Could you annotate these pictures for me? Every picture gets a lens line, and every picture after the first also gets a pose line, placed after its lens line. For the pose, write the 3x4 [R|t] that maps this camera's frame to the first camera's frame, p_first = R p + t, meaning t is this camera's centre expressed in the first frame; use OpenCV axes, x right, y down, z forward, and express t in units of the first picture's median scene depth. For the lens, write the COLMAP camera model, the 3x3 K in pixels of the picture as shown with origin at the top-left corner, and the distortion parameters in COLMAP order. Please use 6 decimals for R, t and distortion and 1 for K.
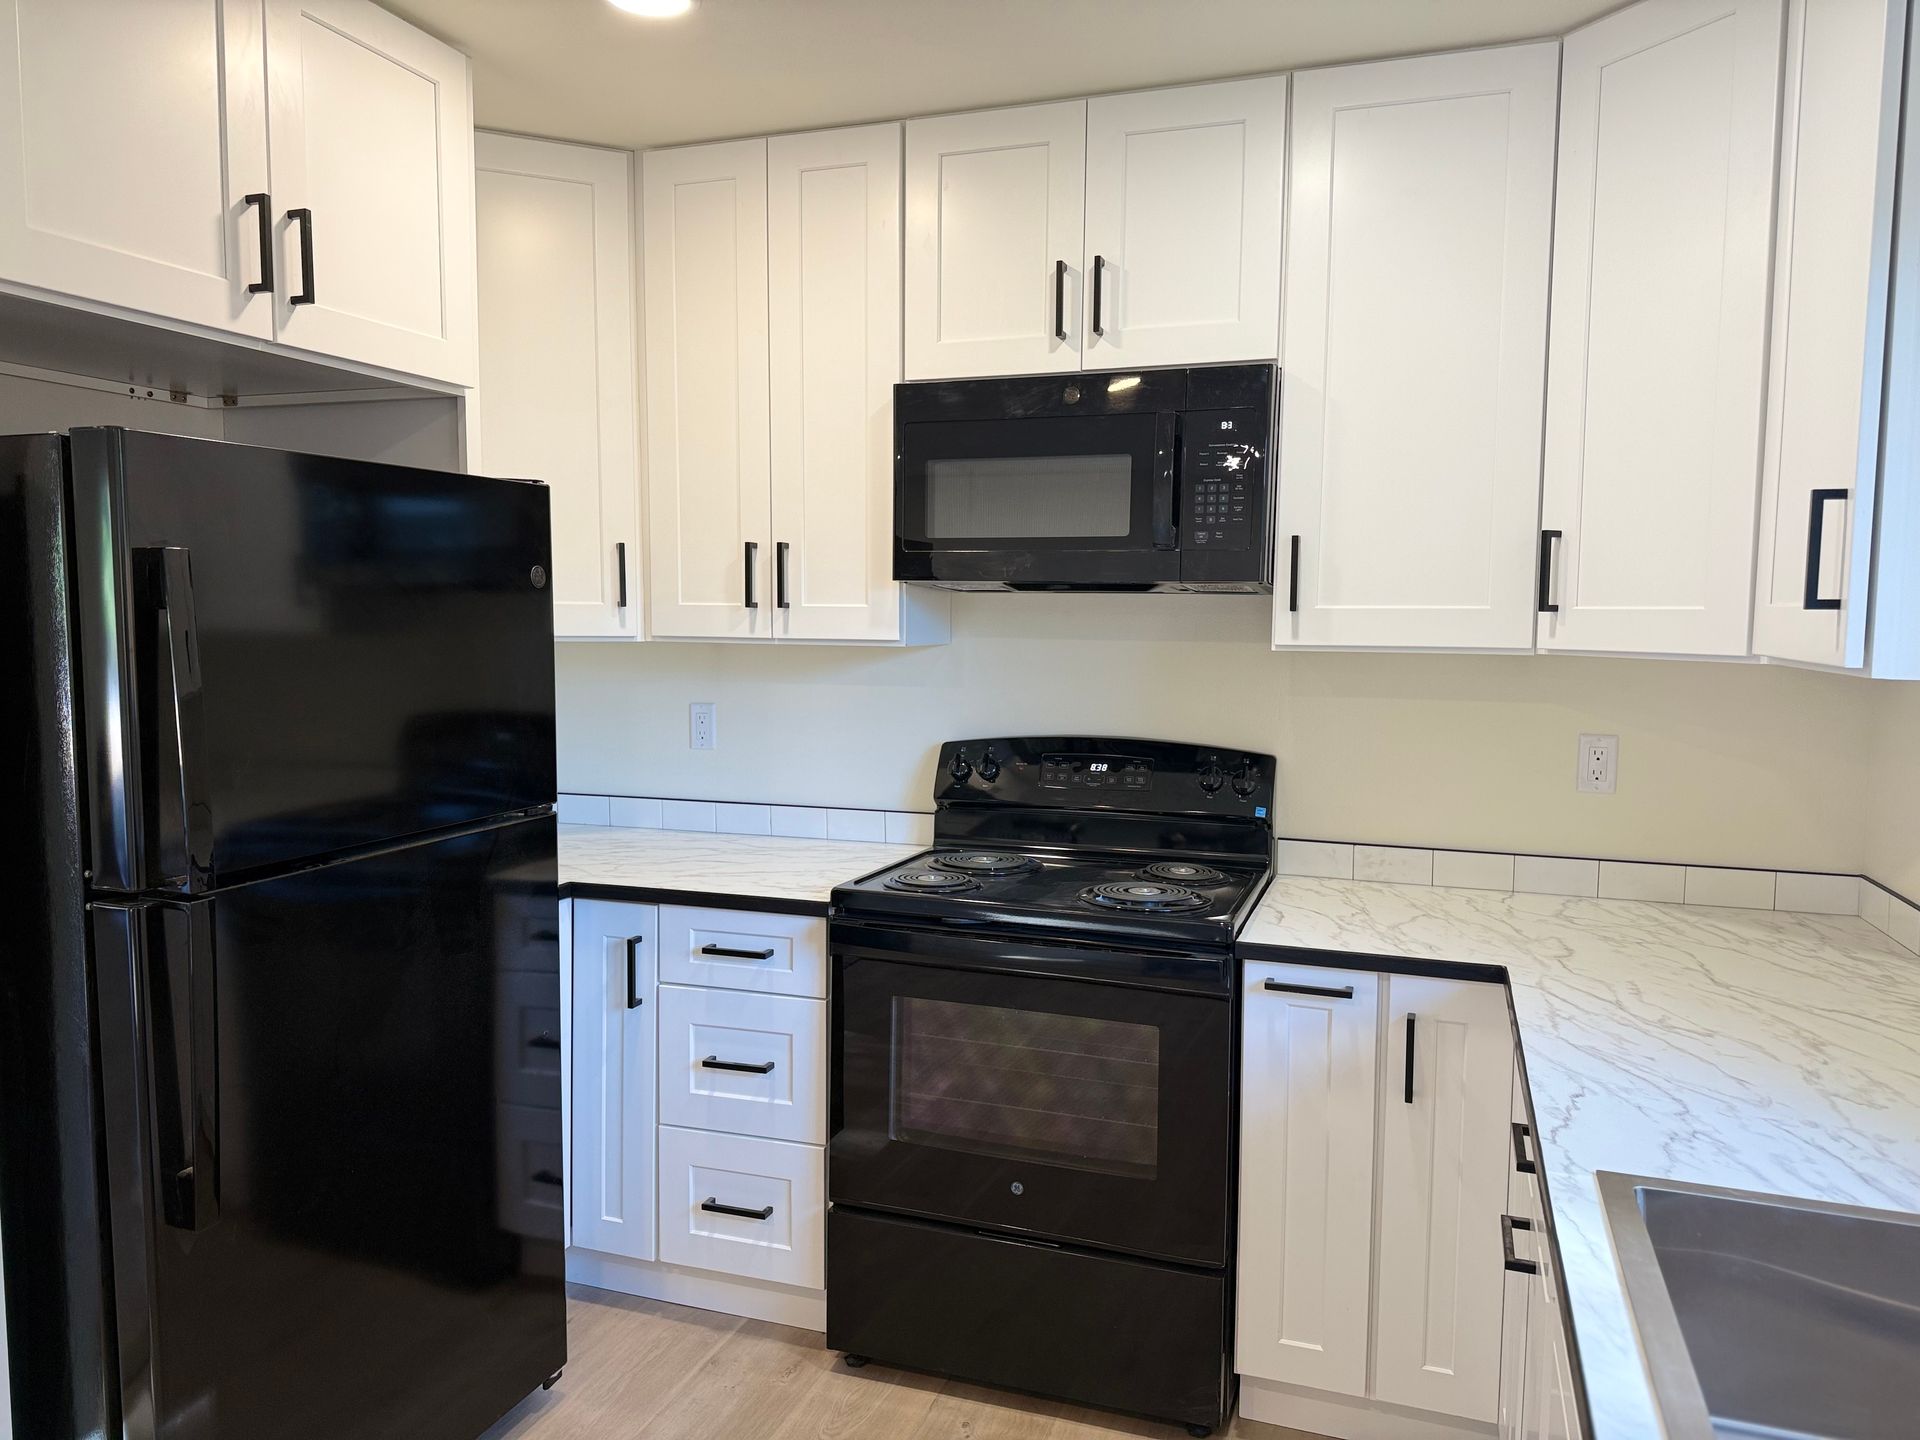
lens RADIAL K [[1254.3, 0, 1016.0], [0, 1254.3, 738.7], [0, 0, 1]] dist [0.163927, -0.295606]
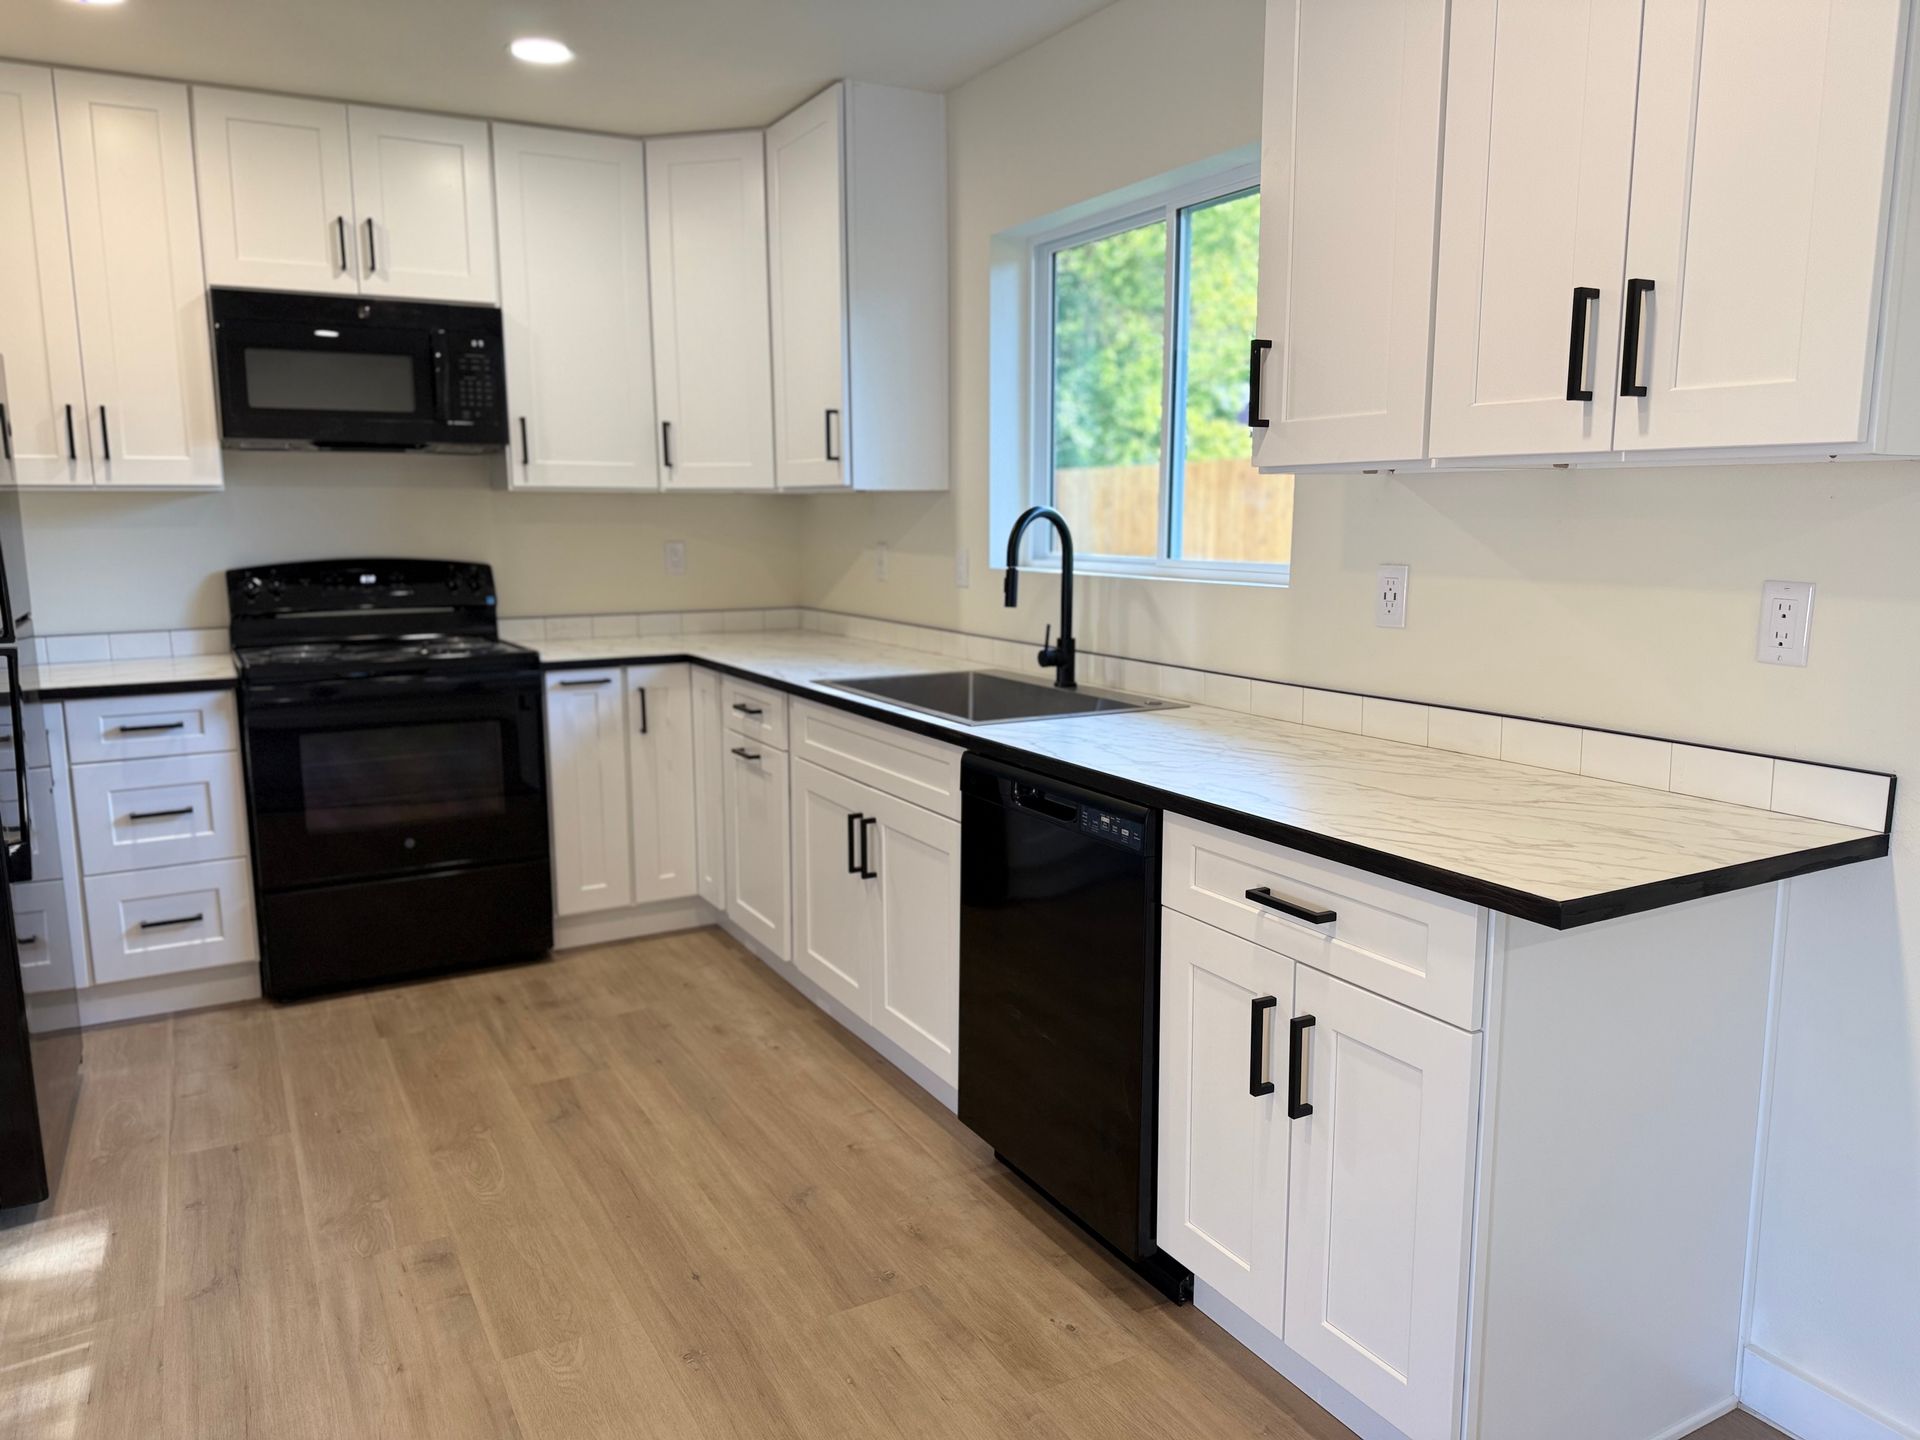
lens RADIAL K [[1324.4, 0, 939.7], [0, 1324.4, 725.6], [0, 0, 1]] dist [-0.030099, -0.004498]
pose [[0.681523, -0.127776, 0.720555, -0.647430], [0.073043, 0.991599, 0.106754, 0.084517], [-0.728143, -0.020124, 0.685130, -0.512330]]
